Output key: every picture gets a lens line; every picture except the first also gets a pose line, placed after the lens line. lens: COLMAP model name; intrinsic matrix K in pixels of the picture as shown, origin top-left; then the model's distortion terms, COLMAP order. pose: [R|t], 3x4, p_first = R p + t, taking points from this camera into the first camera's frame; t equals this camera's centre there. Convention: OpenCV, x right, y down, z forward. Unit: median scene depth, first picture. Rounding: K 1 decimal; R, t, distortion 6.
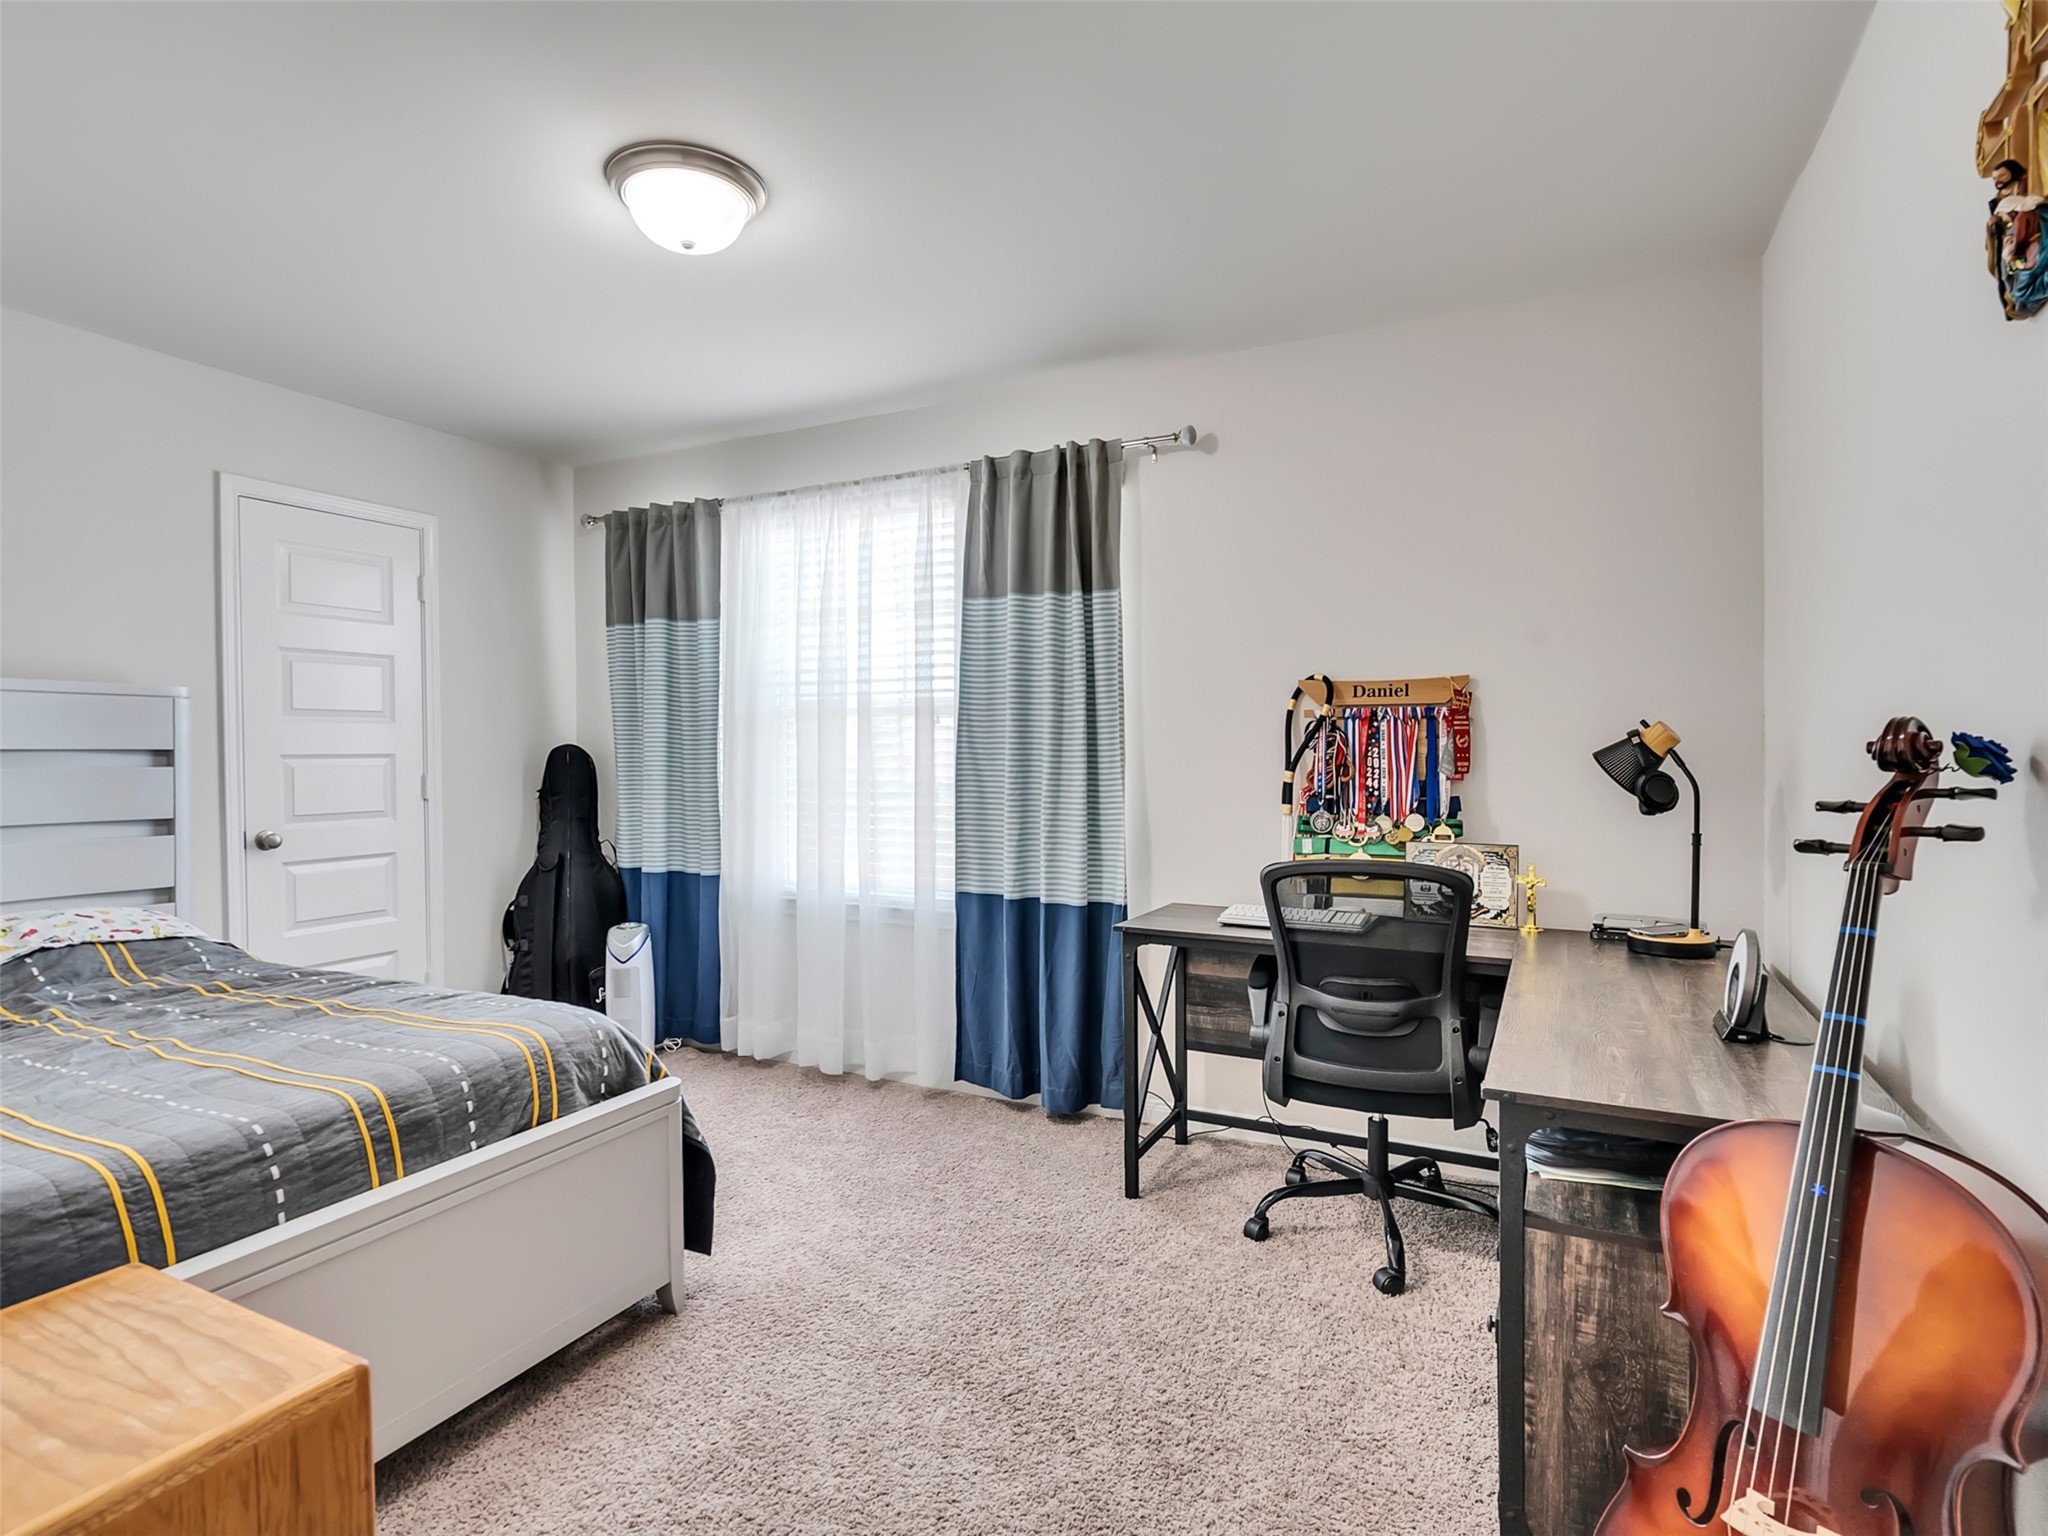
lens RADIAL K [[1049.2, 0, 1019.3], [0, 1049.2, 765.9], [0, 0, 1]] dist [-0.006330, 0.004221]
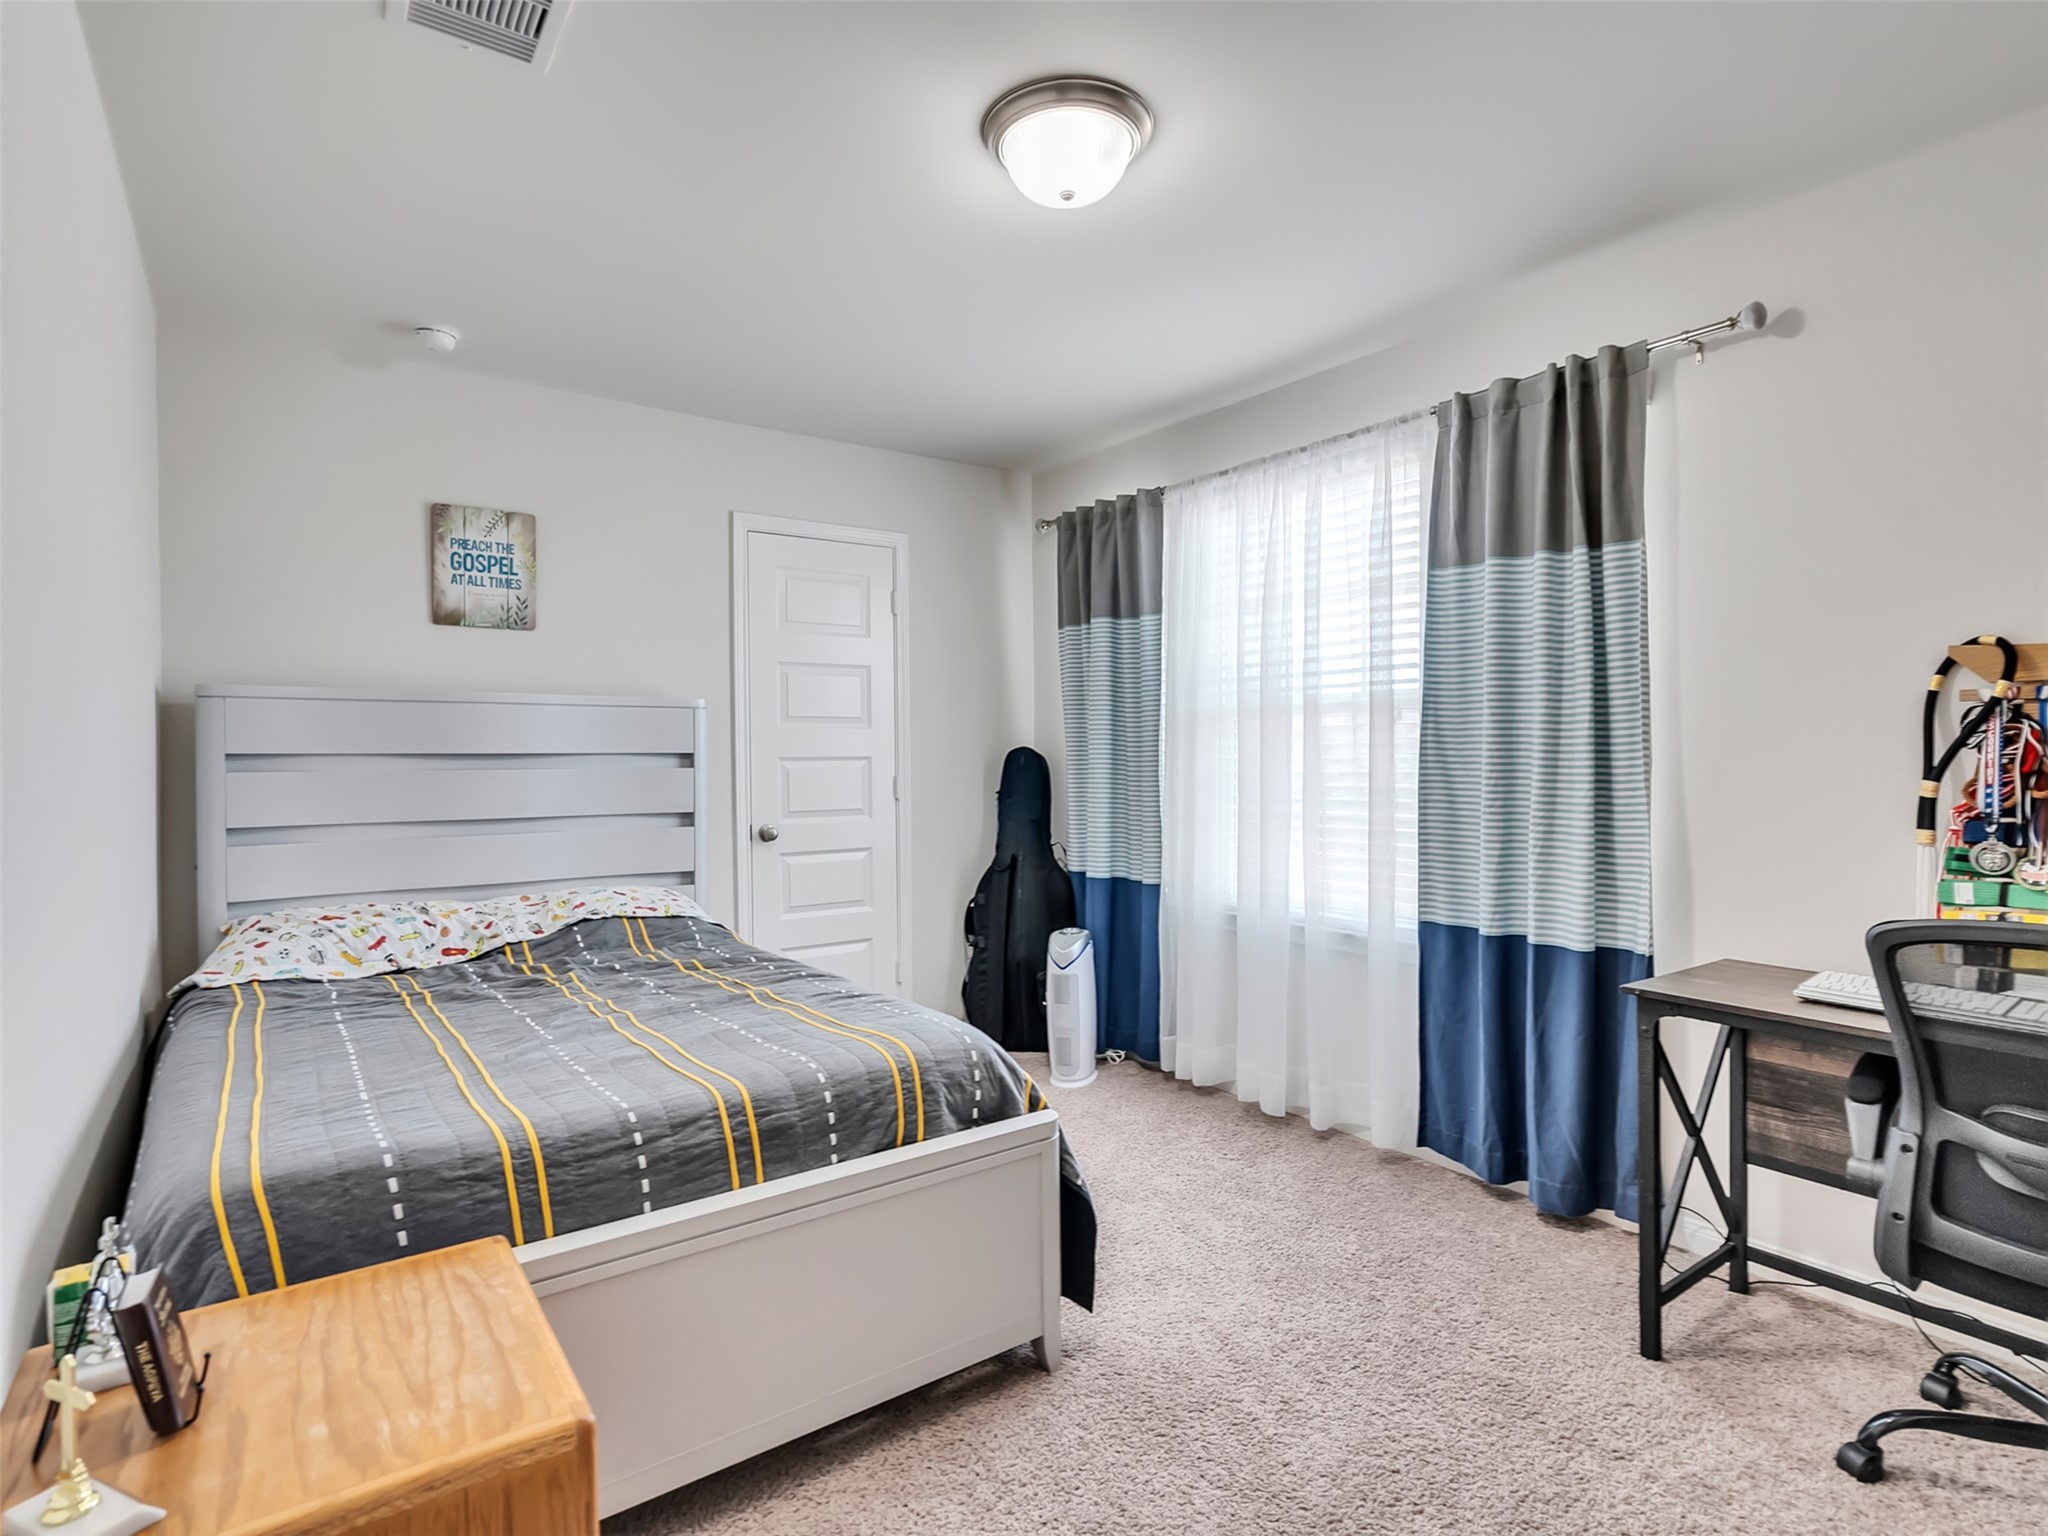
lens RADIAL K [[1049.2, 0, 1016.0], [0, 1049.2, 765.0], [0, 0, 1]] dist [-0.006330, 0.004221]
pose [[0.886362, 0.002748, -0.462984, 0.047643], [-0.004102, 0.999990, -0.001917, -0.001485], [0.462974, 0.003598, 0.886364, 0.128237]]
